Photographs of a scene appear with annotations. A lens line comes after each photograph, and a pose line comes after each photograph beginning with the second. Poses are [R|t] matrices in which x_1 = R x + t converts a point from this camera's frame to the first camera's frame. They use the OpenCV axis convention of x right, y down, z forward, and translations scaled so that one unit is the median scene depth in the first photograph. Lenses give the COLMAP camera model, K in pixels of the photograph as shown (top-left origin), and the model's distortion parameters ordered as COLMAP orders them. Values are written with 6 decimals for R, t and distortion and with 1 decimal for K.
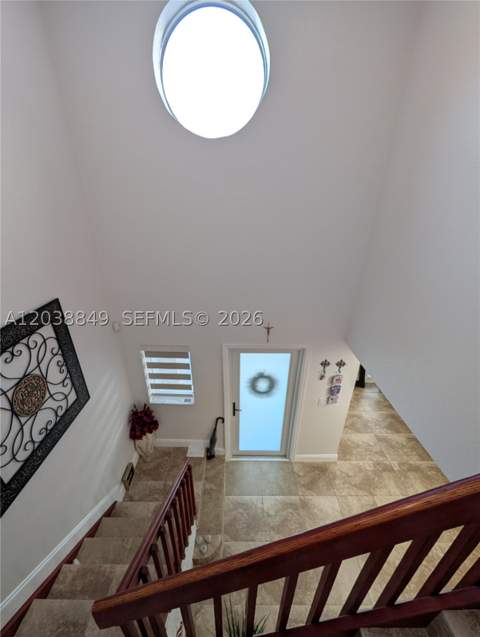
lens RADIAL K [[243.7, 0, 238.5], [0, 243.7, 318.5], [0, 0, 1]] dist [-0.002283, -0.000076]
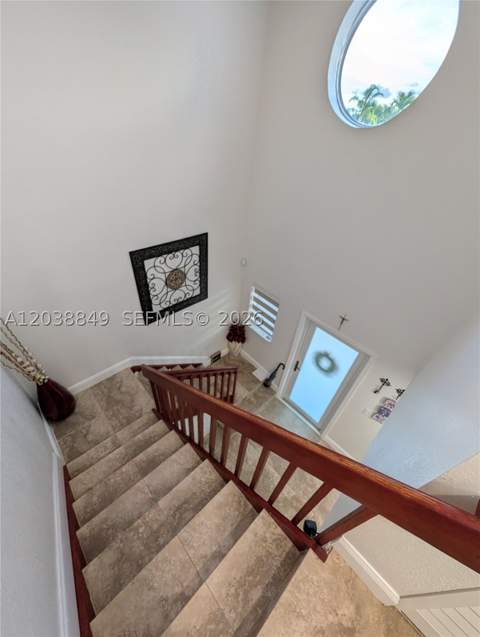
lens RADIAL K [[240.8, 0, 240.0], [0, 240.8, 318.5], [0, 0, 1]] dist [-0.000262, -0.000006]
pose [[0.688294, 0.504557, -0.521223, 0.331235], [-0.381597, 0.862884, 0.331382, -0.126679], [0.616957, -0.029191, 0.786455, -0.091699]]
